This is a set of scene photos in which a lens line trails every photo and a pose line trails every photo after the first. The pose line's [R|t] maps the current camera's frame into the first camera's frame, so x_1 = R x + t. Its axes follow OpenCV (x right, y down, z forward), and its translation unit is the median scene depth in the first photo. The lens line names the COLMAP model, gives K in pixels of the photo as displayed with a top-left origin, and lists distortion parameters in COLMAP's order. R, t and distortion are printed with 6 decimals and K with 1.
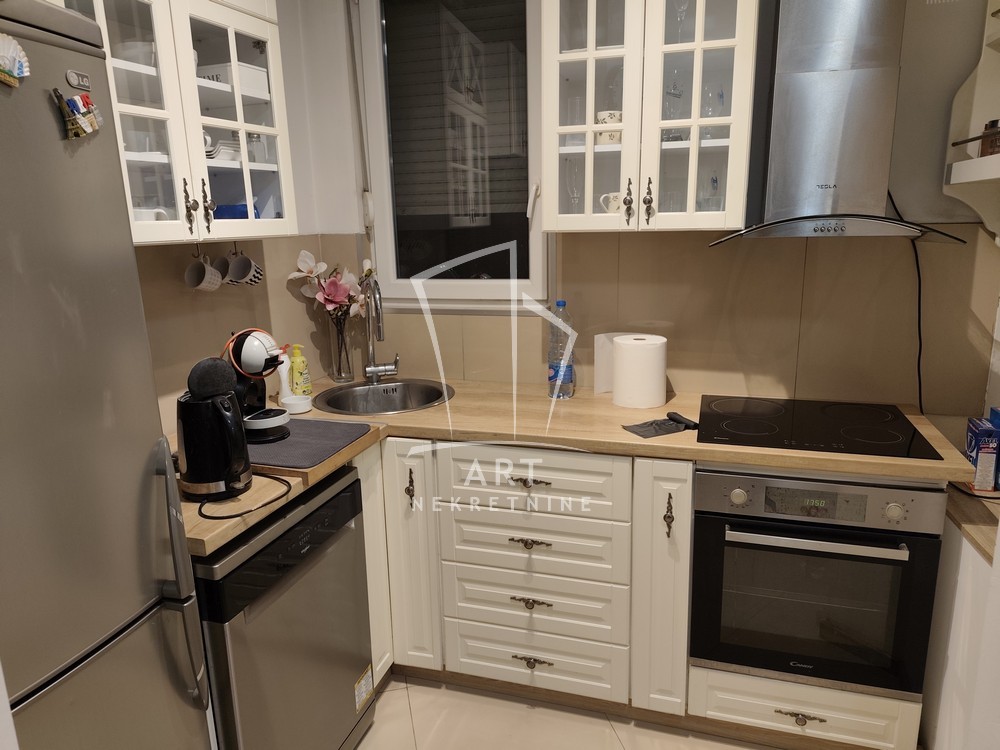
lens RADIAL K [[682.1, 0, 500.0], [0, 682.1, 375.0], [0, 0, 1]] dist [0.019942, -0.032253]
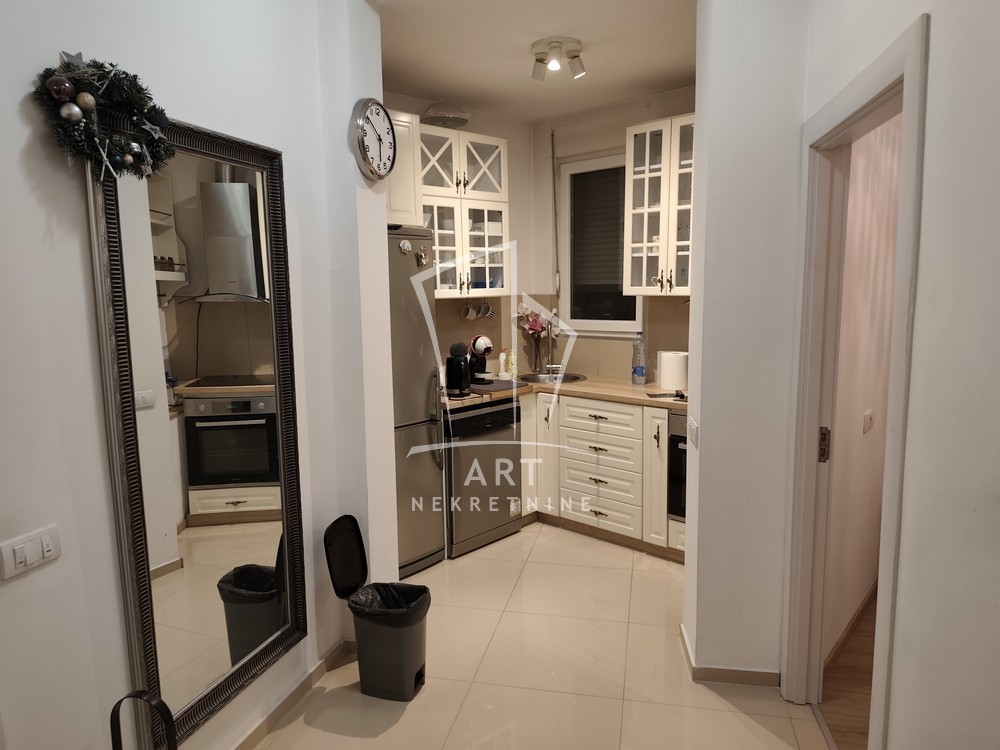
lens RADIAL K [[679.1, 0, 500.0], [0, 679.1, 375.0], [0, 0, 1]] dist [0.075915, -0.073969]
pose [[0.900119, 0.066373, -0.430559, 0.640407], [-0.100623, 0.993277, -0.057241, 0.176829], [0.423865, 0.094848, 0.900745, -0.955668]]
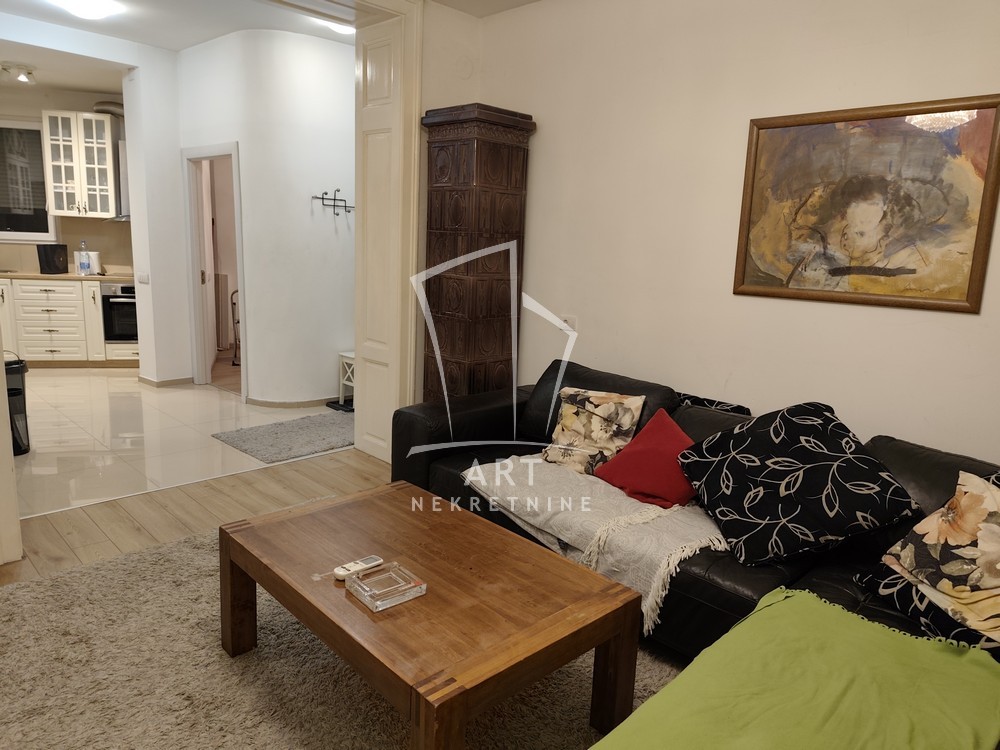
lens RADIAL K [[682.1, 0, 500.0], [0, 682.1, 375.0], [0, 0, 1]] dist [0.019942, -0.032253]
pose [[0.846095, -0.046283, 0.531019, 0.118787], [0.056794, 0.998380, -0.003475, 0.694241], [-0.529998, 0.033098, 0.847353, -2.913585]]
